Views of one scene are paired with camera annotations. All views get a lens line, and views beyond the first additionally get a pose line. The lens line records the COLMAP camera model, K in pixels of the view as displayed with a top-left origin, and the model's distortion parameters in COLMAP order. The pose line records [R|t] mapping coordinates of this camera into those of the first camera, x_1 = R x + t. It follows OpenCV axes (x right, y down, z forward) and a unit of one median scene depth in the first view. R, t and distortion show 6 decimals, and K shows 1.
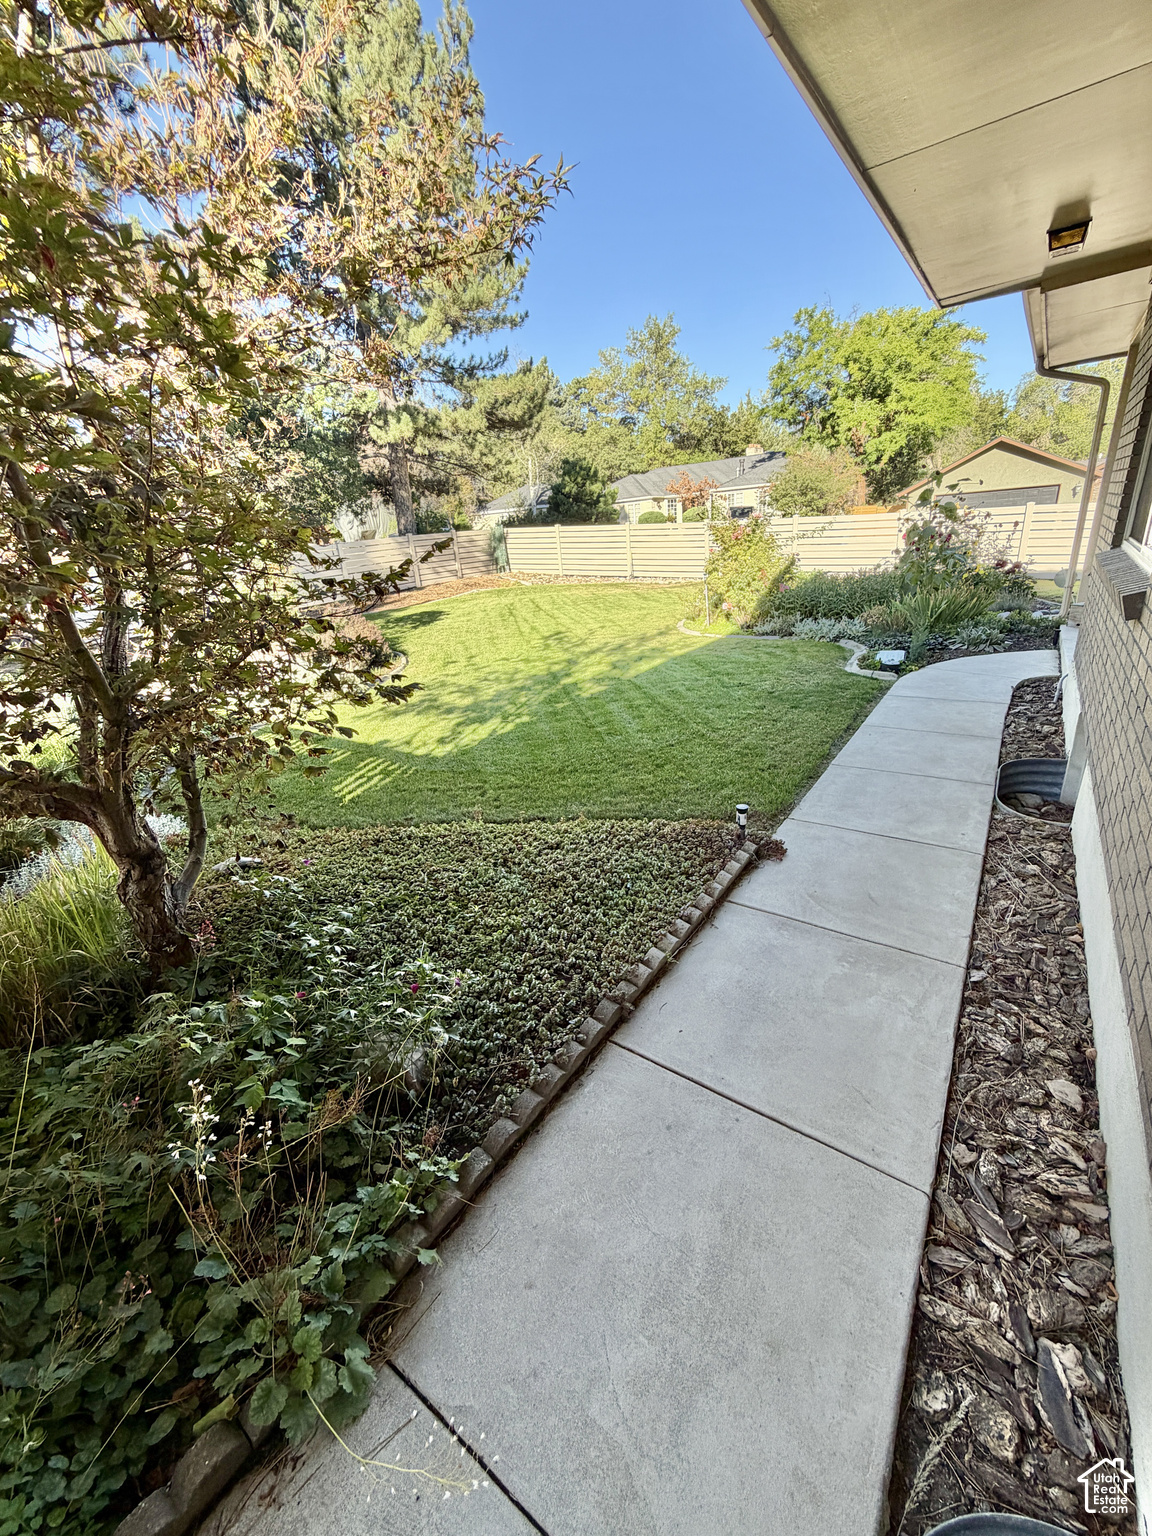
lens RADIAL K [[610.8, 0, 576.0], [0, 610.8, 768.0], [0, 0, 1]] dist [0.000564, 0.000063]
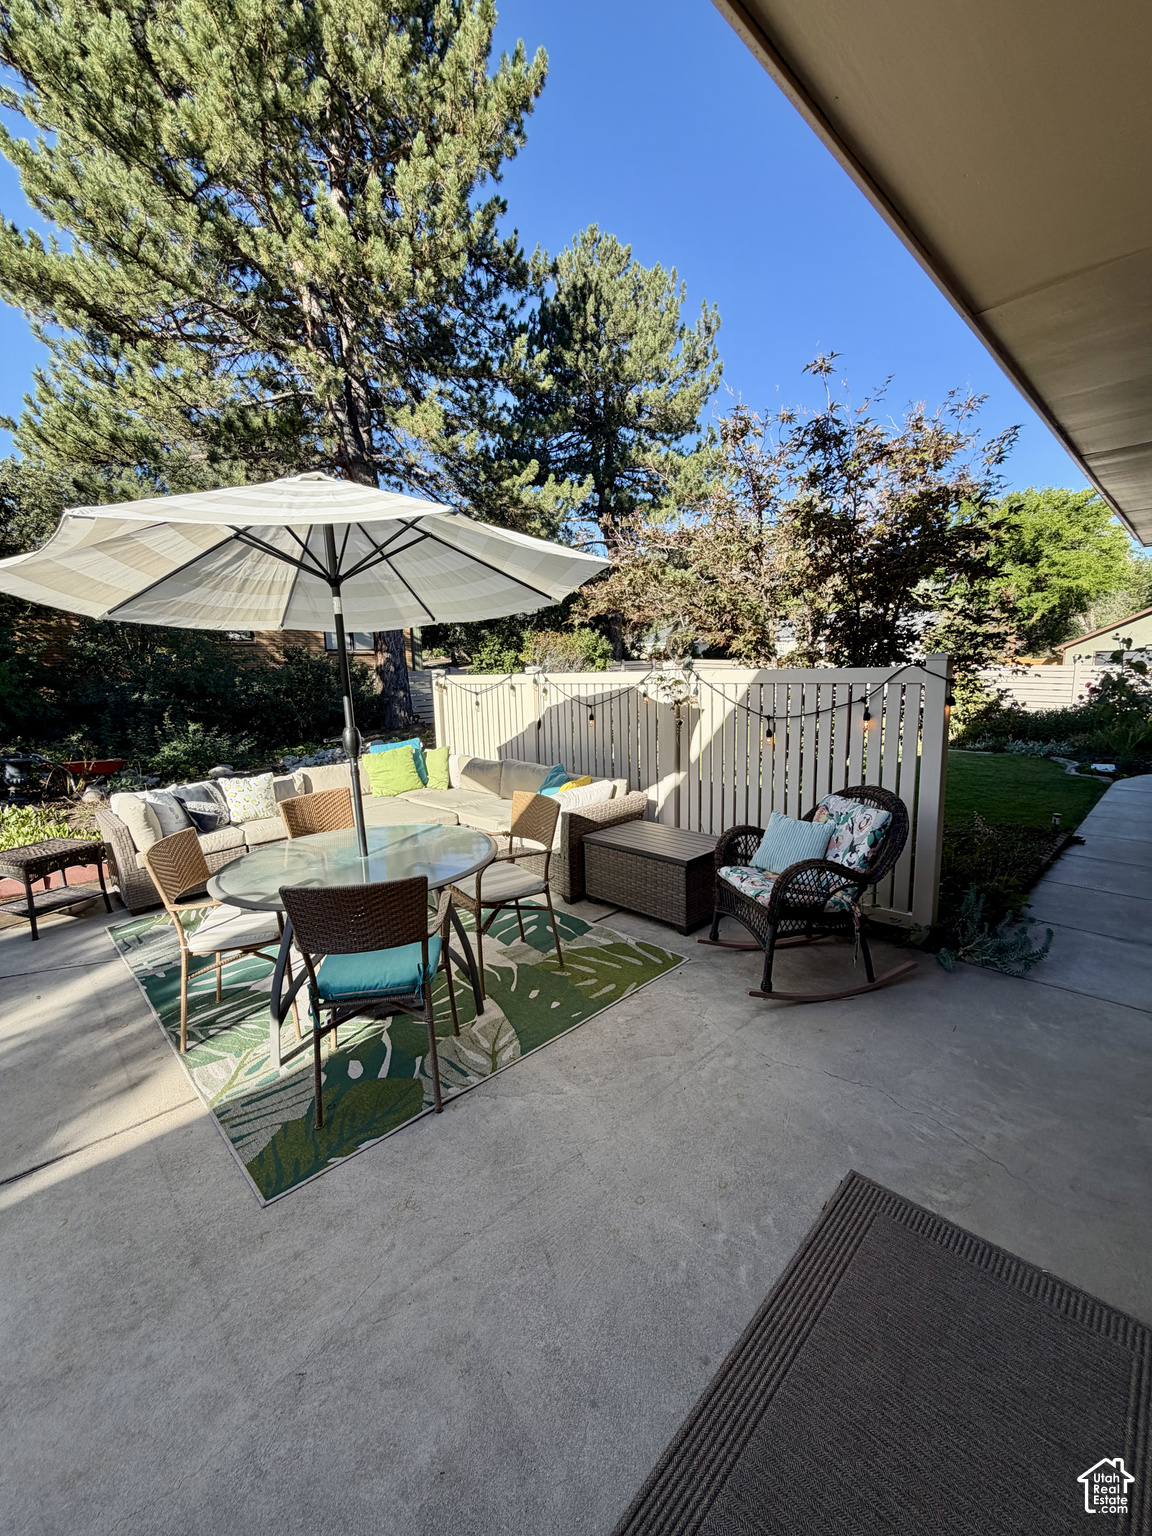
lens RADIAL K [[610.8, 0, 576.0], [0, 610.8, 768.0], [0, 0, 1]] dist [0.000564, 0.000063]
pose [[0.981411, 0.084370, -0.172380, -0.070753], [-0.116386, 0.975820, -0.185012, 0.036536], [0.152602, 0.201635, 0.967500, -0.086095]]
